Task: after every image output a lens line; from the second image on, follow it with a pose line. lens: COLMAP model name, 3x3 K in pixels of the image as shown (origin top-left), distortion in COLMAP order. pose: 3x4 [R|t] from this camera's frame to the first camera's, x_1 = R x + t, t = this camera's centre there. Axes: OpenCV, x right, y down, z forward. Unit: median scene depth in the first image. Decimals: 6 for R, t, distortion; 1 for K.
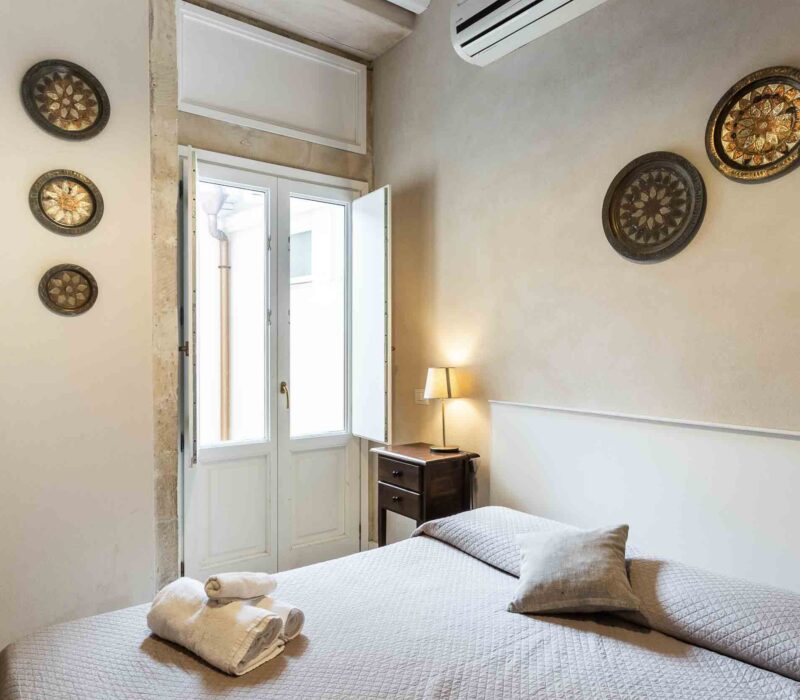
lens RADIAL K [[595.7, 0, 396.5], [0, 595.7, 351.3], [0, 0, 1]] dist [0.013994, 0.005810]
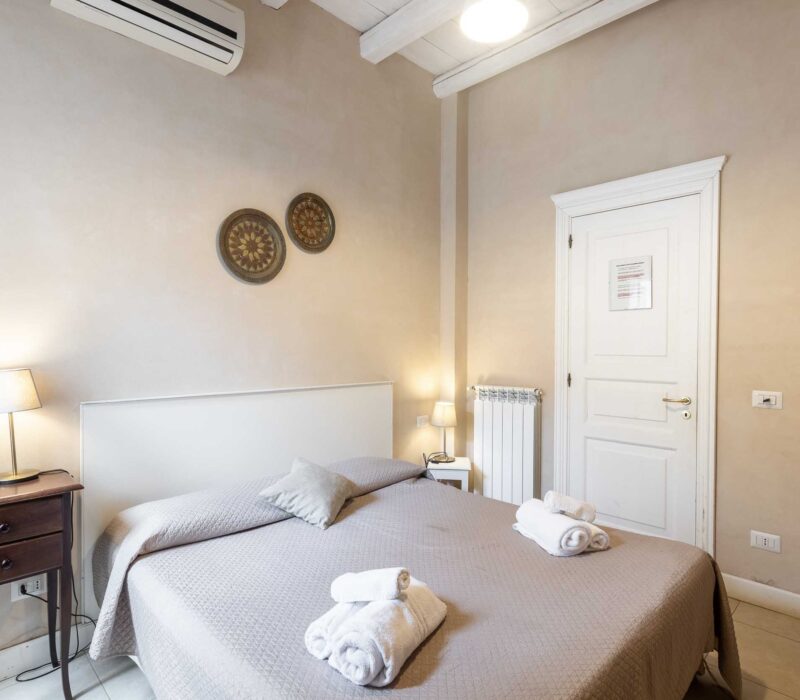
lens RADIAL K [[492.3, 0, 405.4], [0, 492.3, 356.4], [0, 0, 1]] dist [0.007134, 0.002734]
pose [[-0.150339, -0.018583, 0.988460, -0.797349], [0.014339, 0.999677, 0.020975, 0.006221], [-0.988531, 0.017327, -0.150024, 0.800144]]
